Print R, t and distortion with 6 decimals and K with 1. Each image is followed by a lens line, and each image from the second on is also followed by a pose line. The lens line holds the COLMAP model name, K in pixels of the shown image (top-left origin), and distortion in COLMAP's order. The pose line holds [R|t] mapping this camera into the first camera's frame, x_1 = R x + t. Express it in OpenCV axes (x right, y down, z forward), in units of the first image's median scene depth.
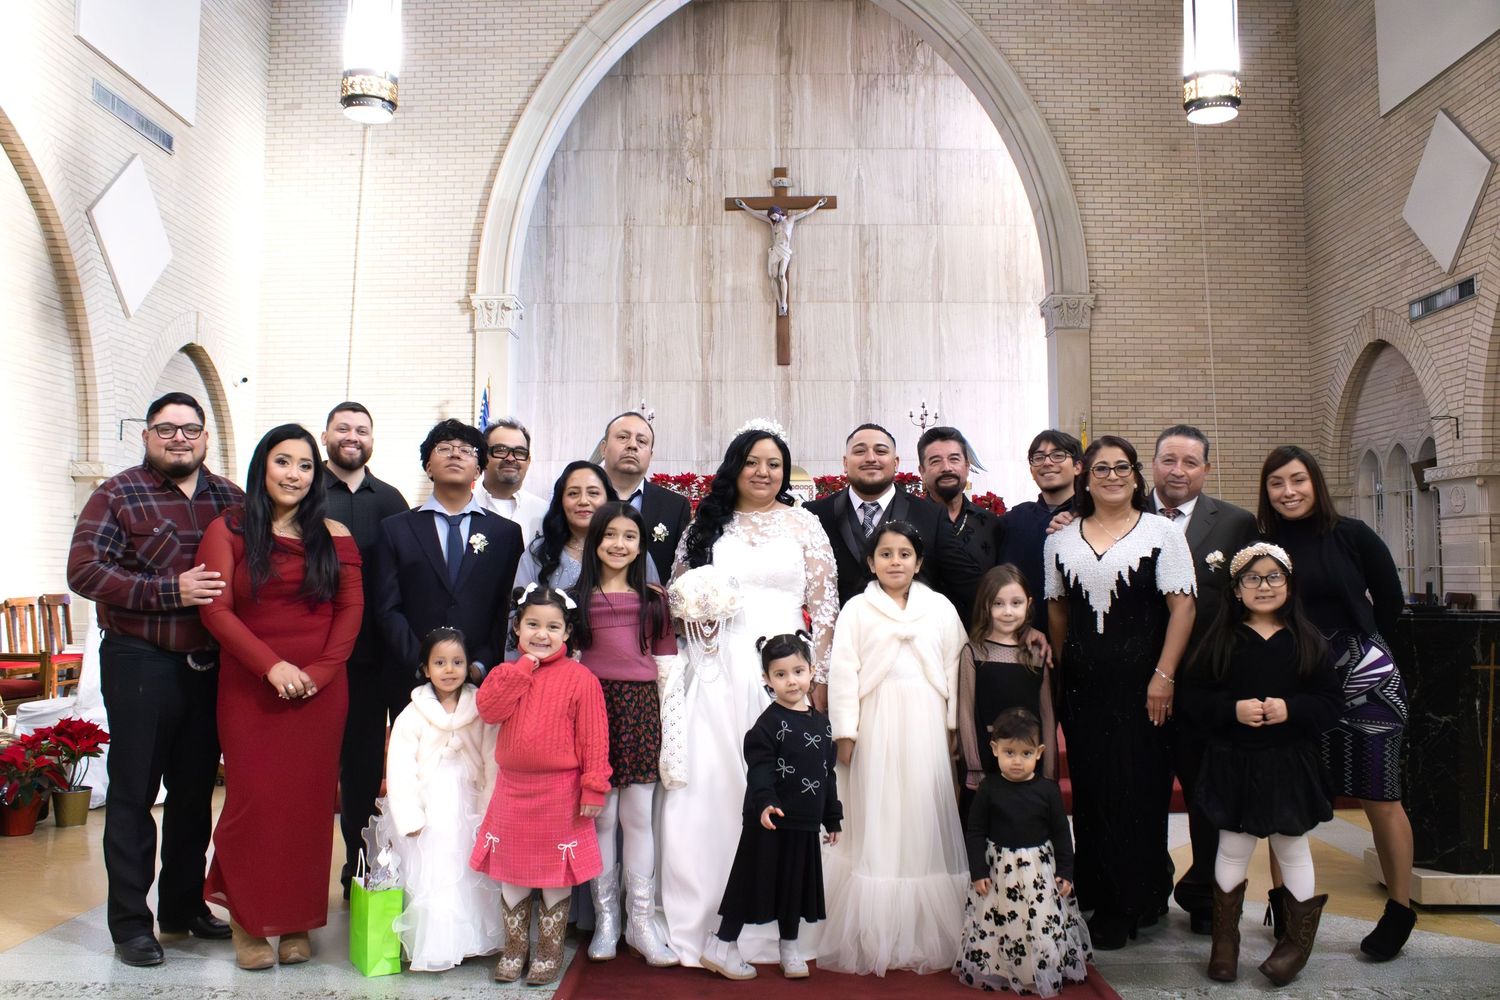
lens RADIAL K [[1358.0, 0, 738.3], [0, 1358.0, 484.6], [0, 0, 1]] dist [-0.171917, 0.006937]
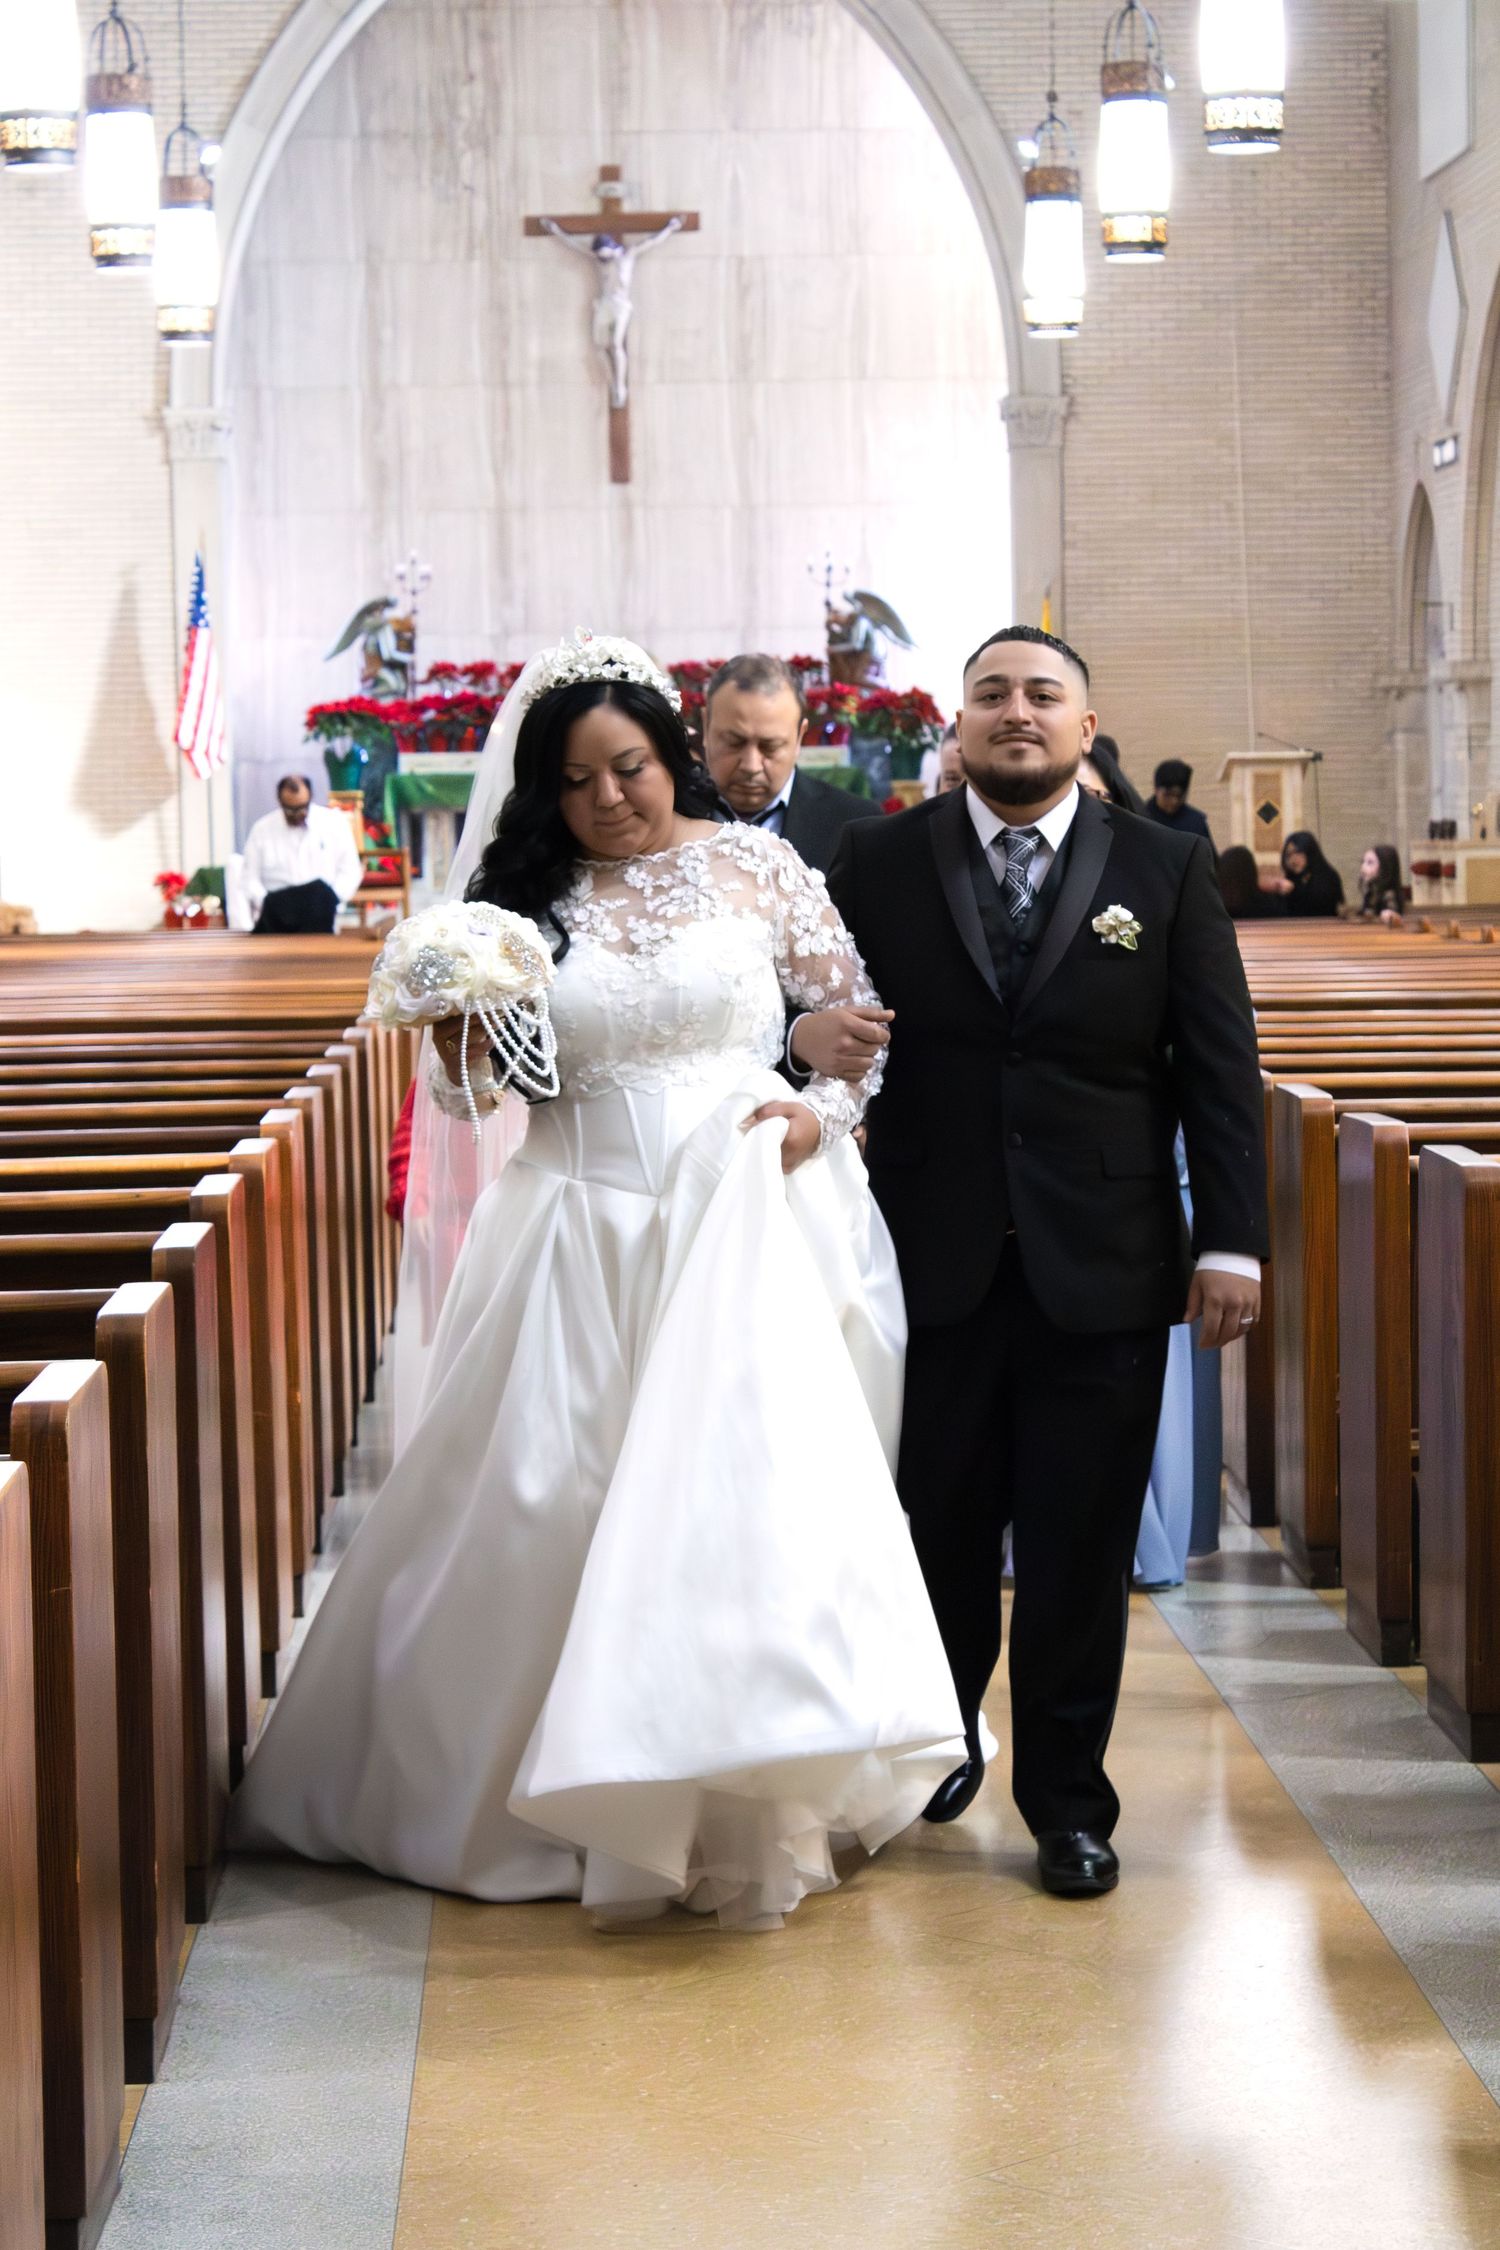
lens RADIAL K [[5353.1, 0, 733.0], [0, 5353.1, 1113.6], [0, 0, 1]] dist [0.121043, 0.000000]
pose [[0.998625, -0.021027, 0.048027, -0.043484], [0.014902, 0.992109, 0.124493, -0.110236], [-0.050266, -0.123606, 0.991057, -1.615232]]
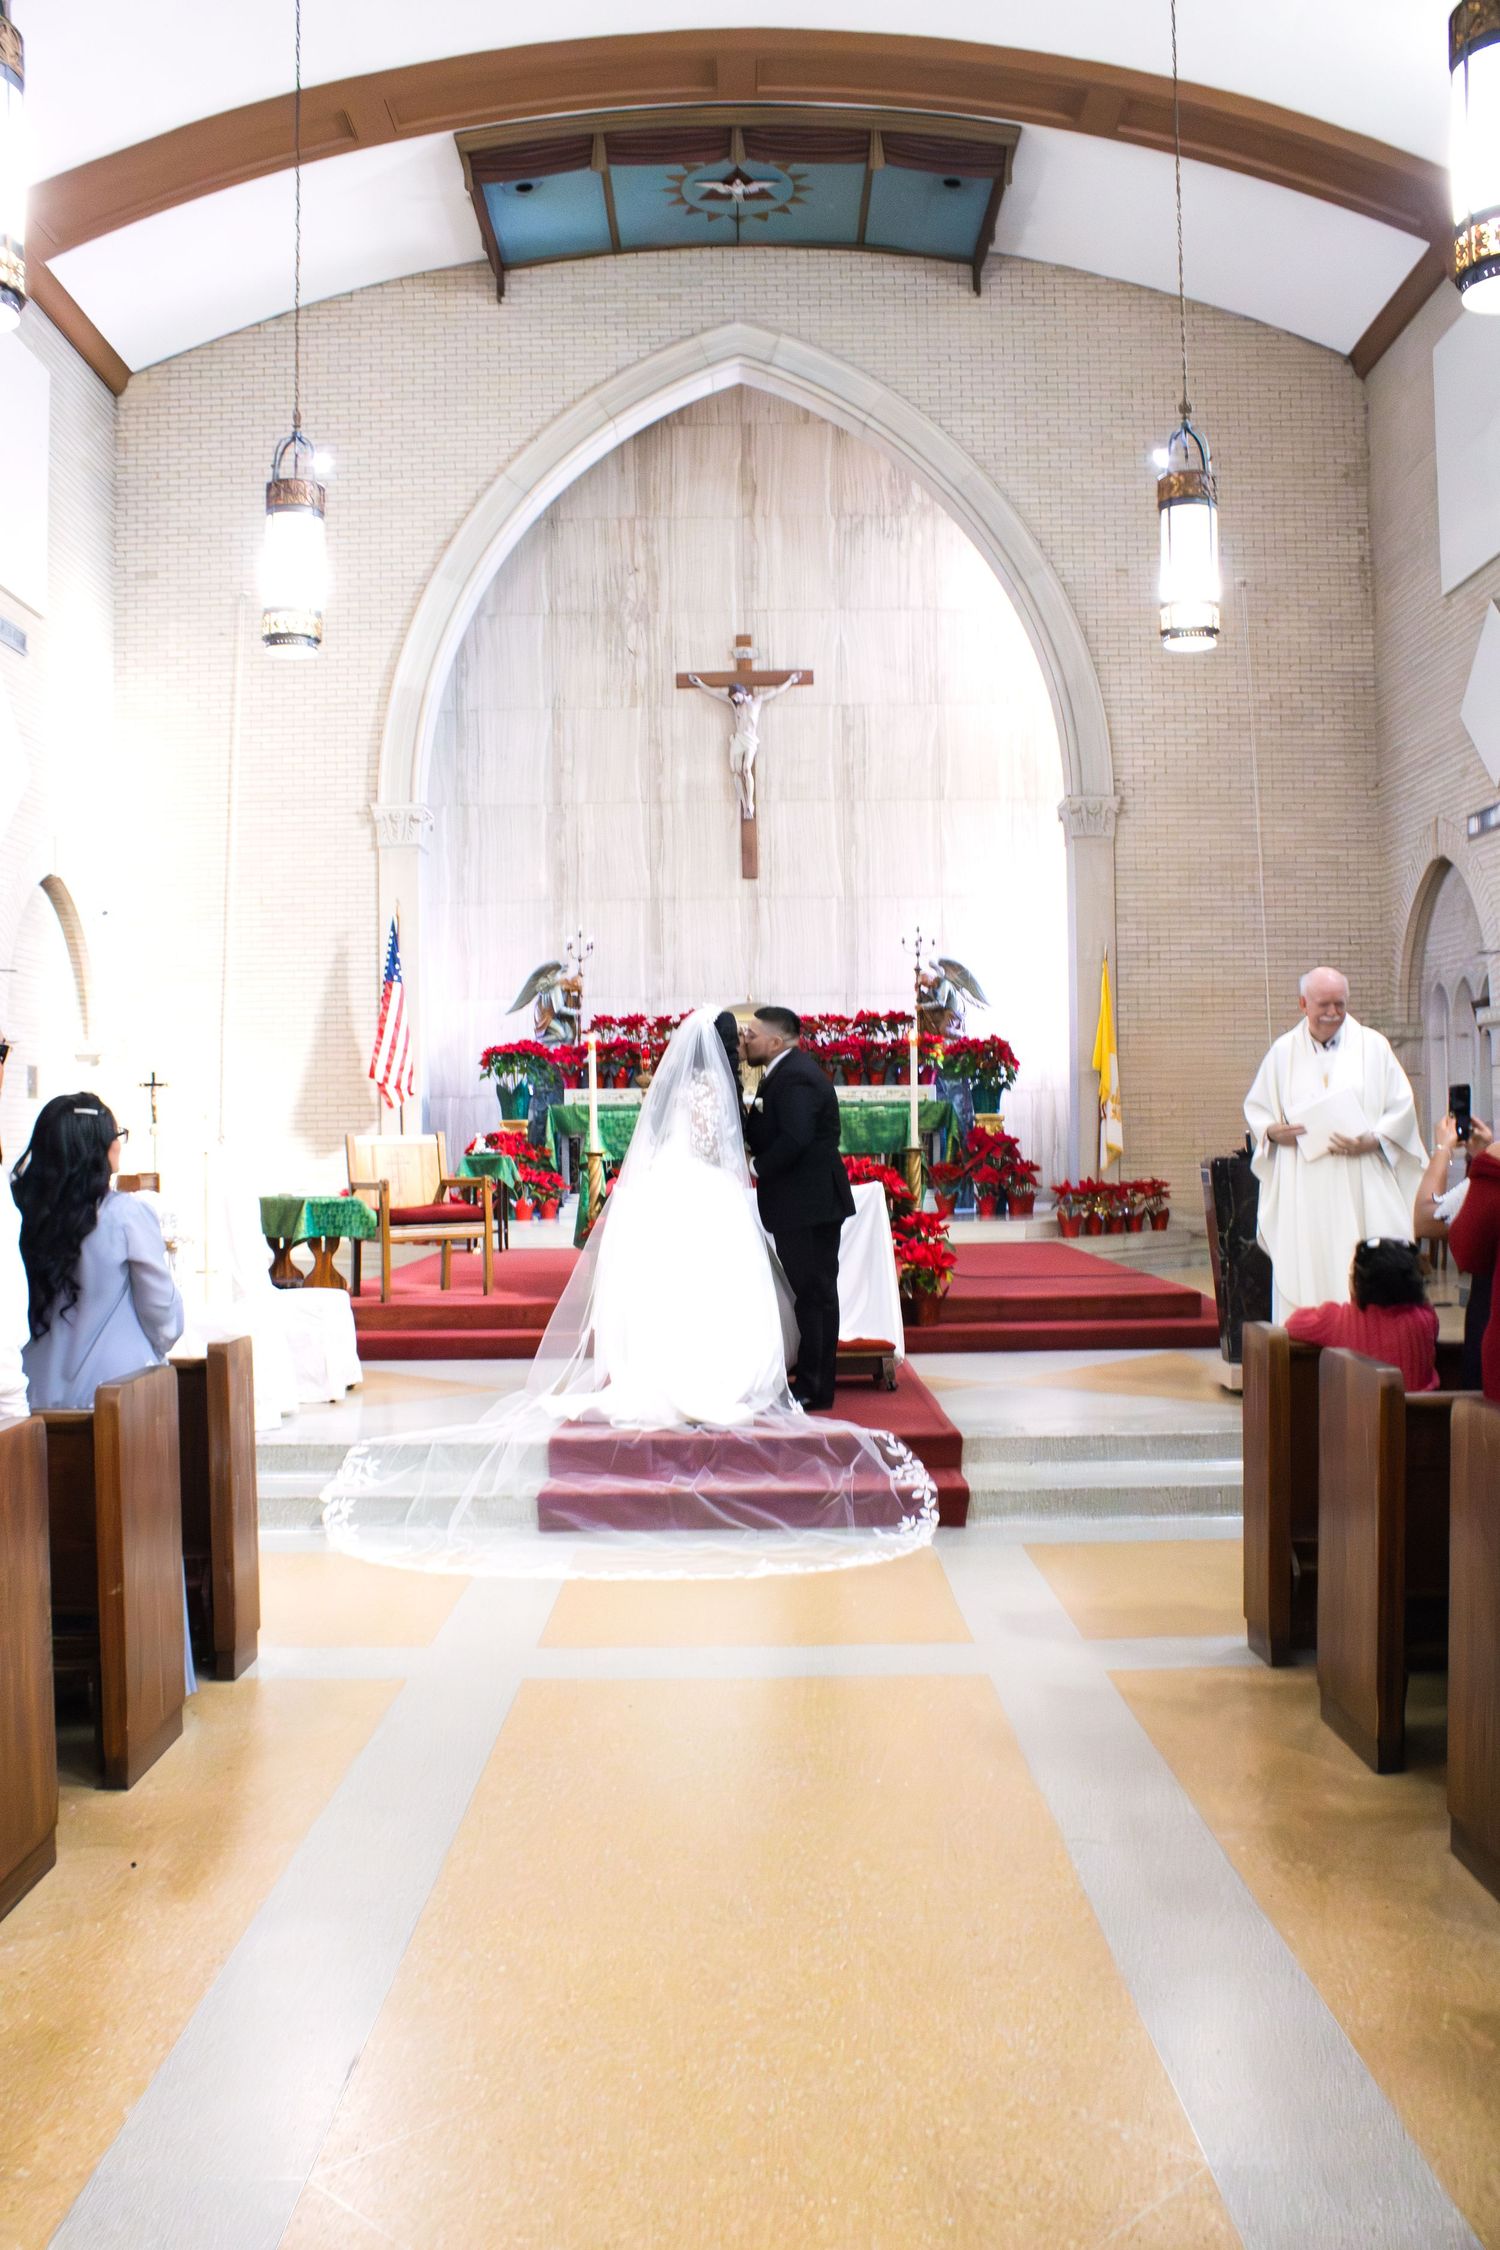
lens RADIAL K [[2037.0, 0, 741.0], [0, 2037.0, 1140.9], [0, 0, 1]] dist [-0.171917, 0.006937]
pose [[0.999789, -0.012592, 0.016223, 0.006231], [0.011455, 0.997595, 0.068355, -0.014693], [-0.017045, -0.068155, 0.997529, -0.239503]]
